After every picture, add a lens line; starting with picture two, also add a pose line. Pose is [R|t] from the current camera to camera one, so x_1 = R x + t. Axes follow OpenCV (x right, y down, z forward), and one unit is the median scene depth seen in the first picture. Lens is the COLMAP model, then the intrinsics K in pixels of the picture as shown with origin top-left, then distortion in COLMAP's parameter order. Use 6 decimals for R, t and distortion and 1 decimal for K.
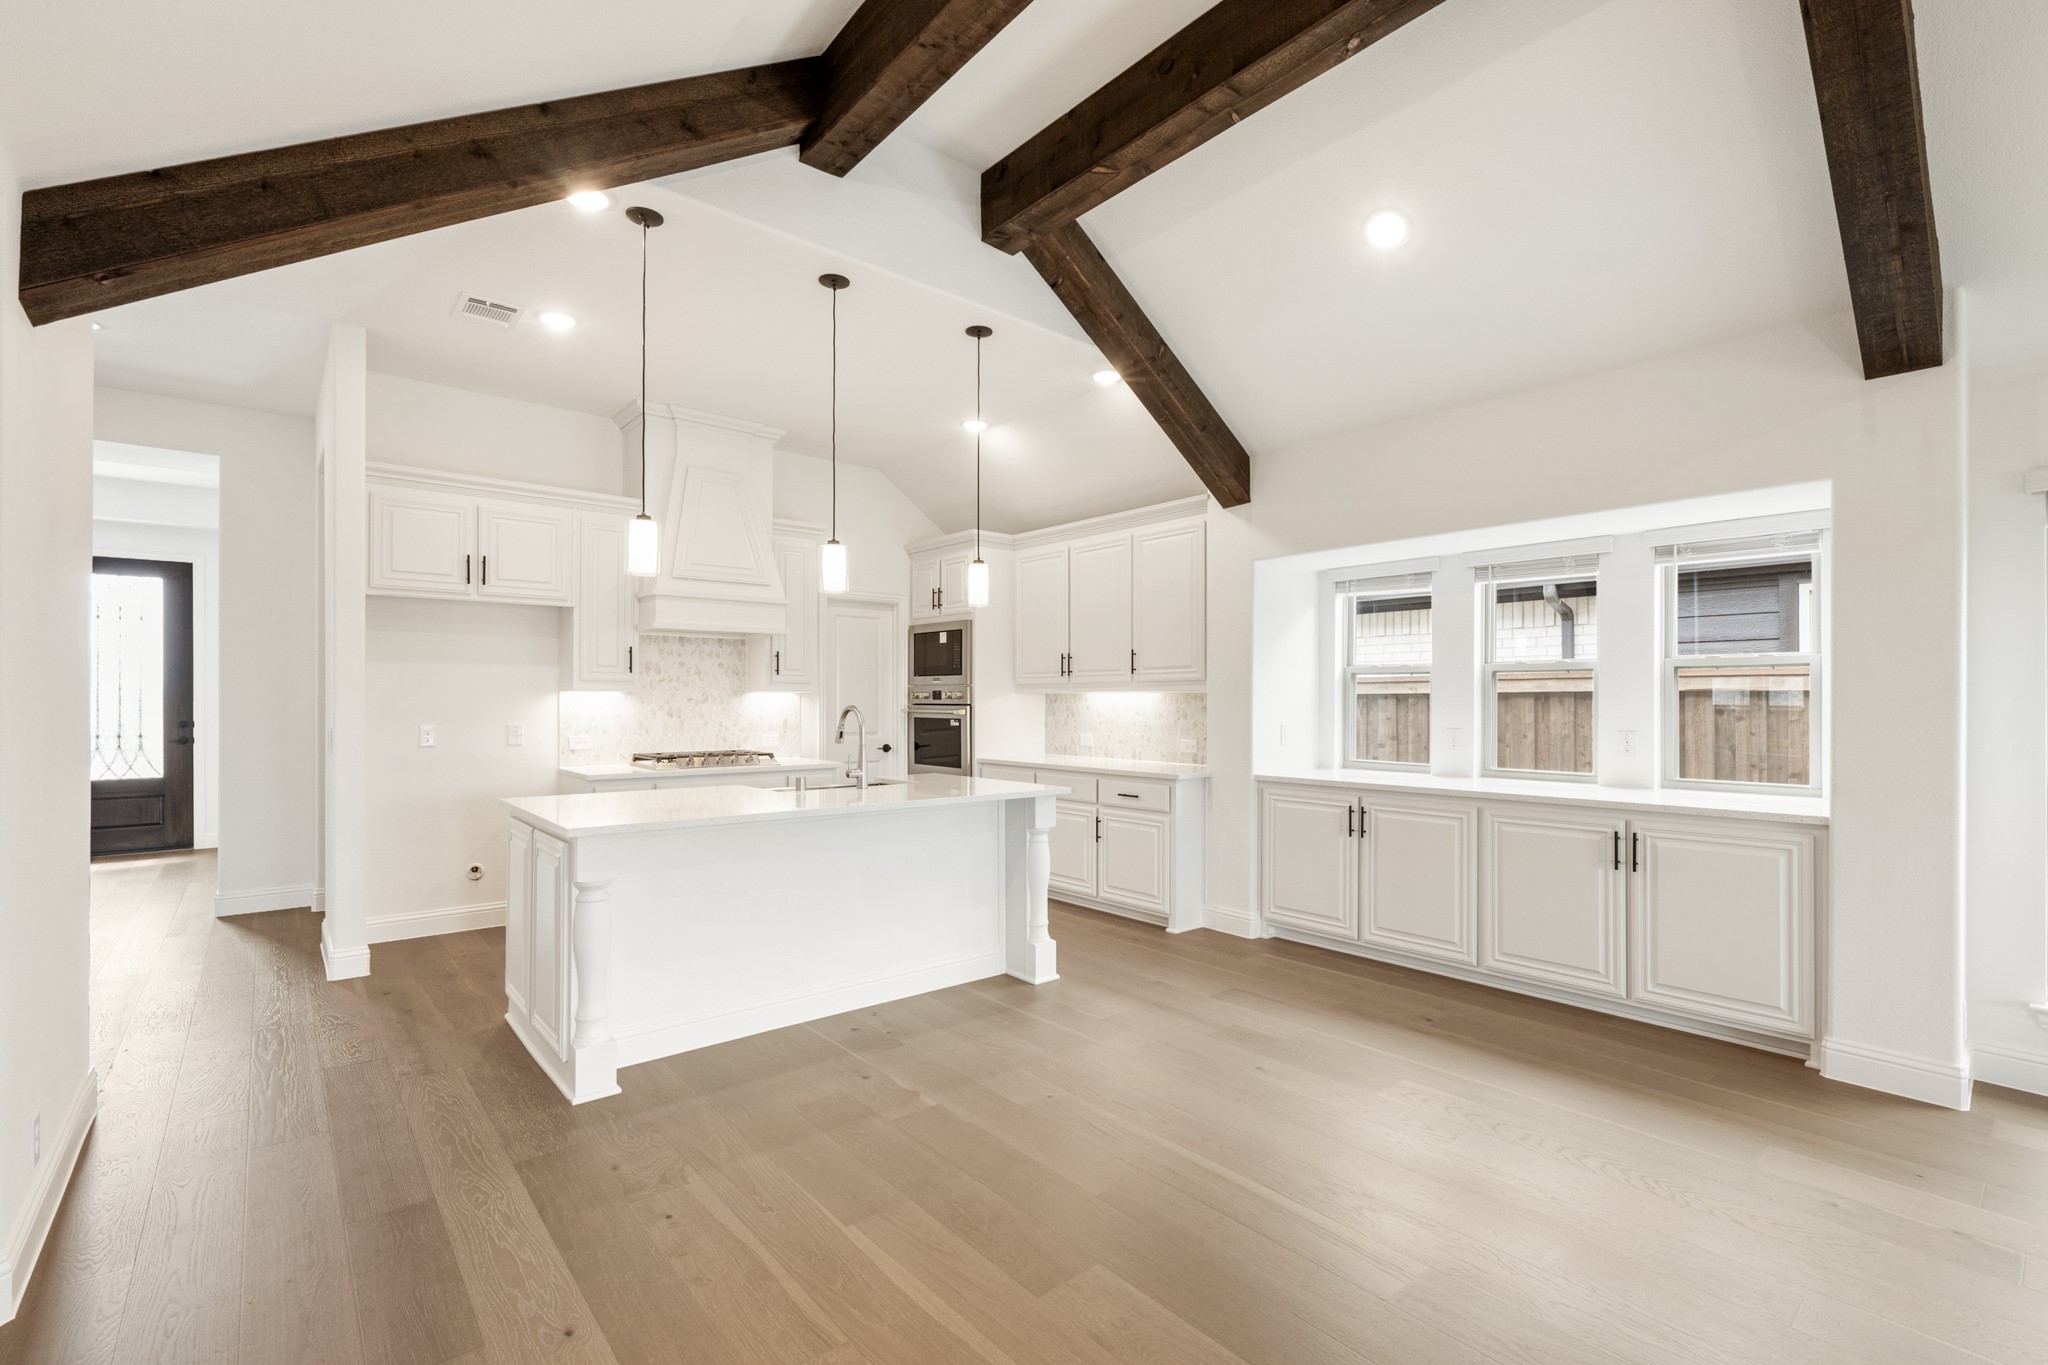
lens RADIAL K [[877.3, 0, 1022.0], [0, 877.3, 696.5], [0, 0, 1]] dist [-0.001360, 0.000132]
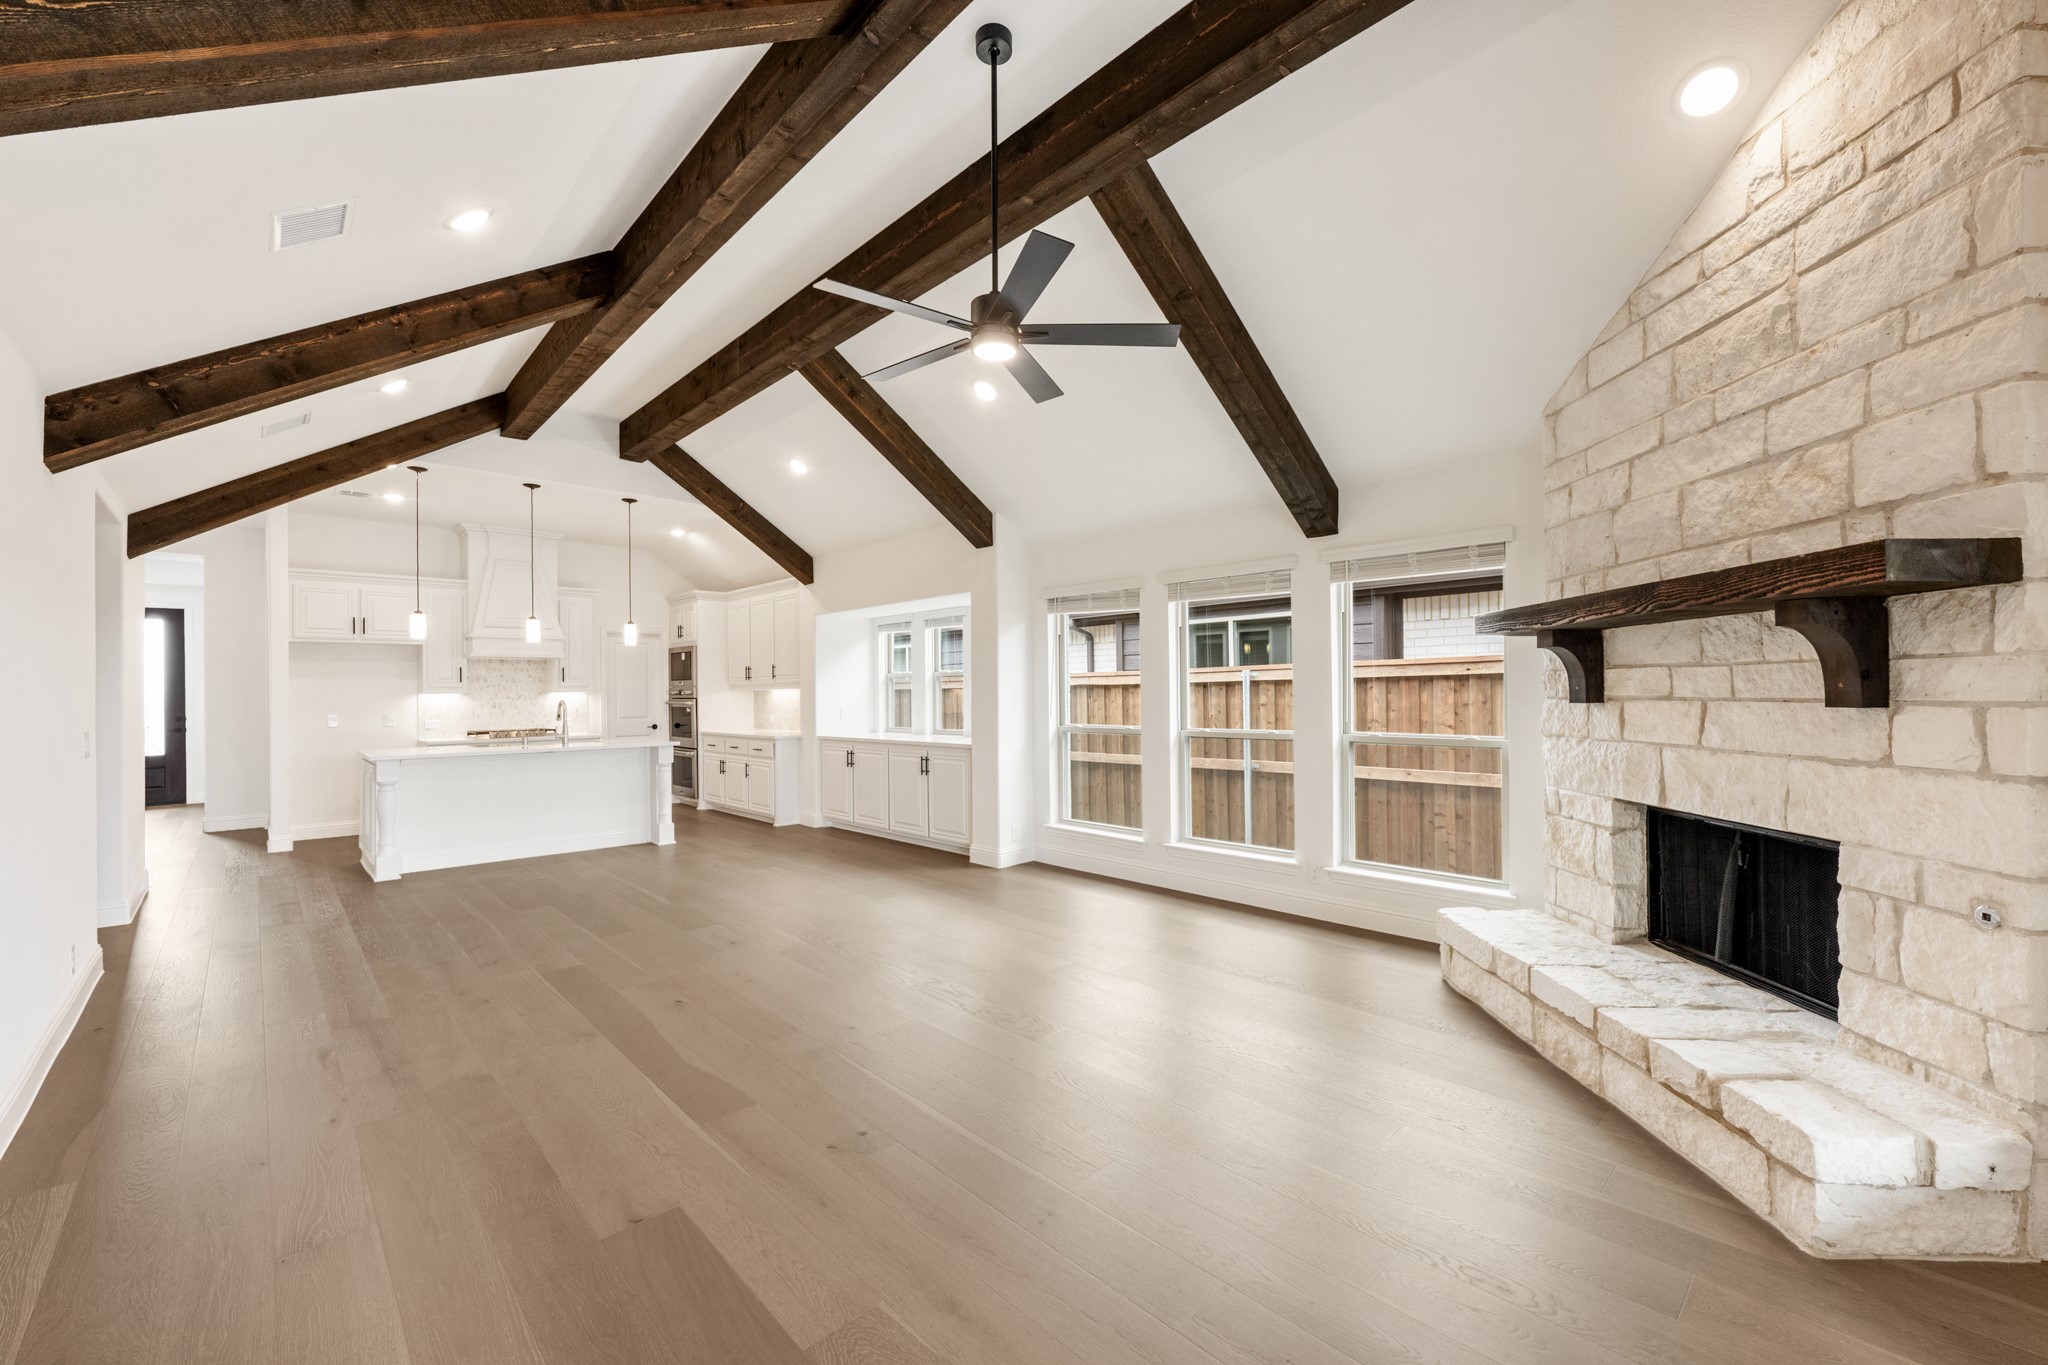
lens RADIAL K [[829.8, 0, 1030.2], [0, 829.8, 683.9], [0, 0, 1]] dist [0.012586, -0.001057]
pose [[0.999207, -0.013207, 0.037571, 0.604222], [0.013350, 0.999905, -0.003553, -0.004047], [-0.037521, 0.004051, 0.999288, -0.666701]]
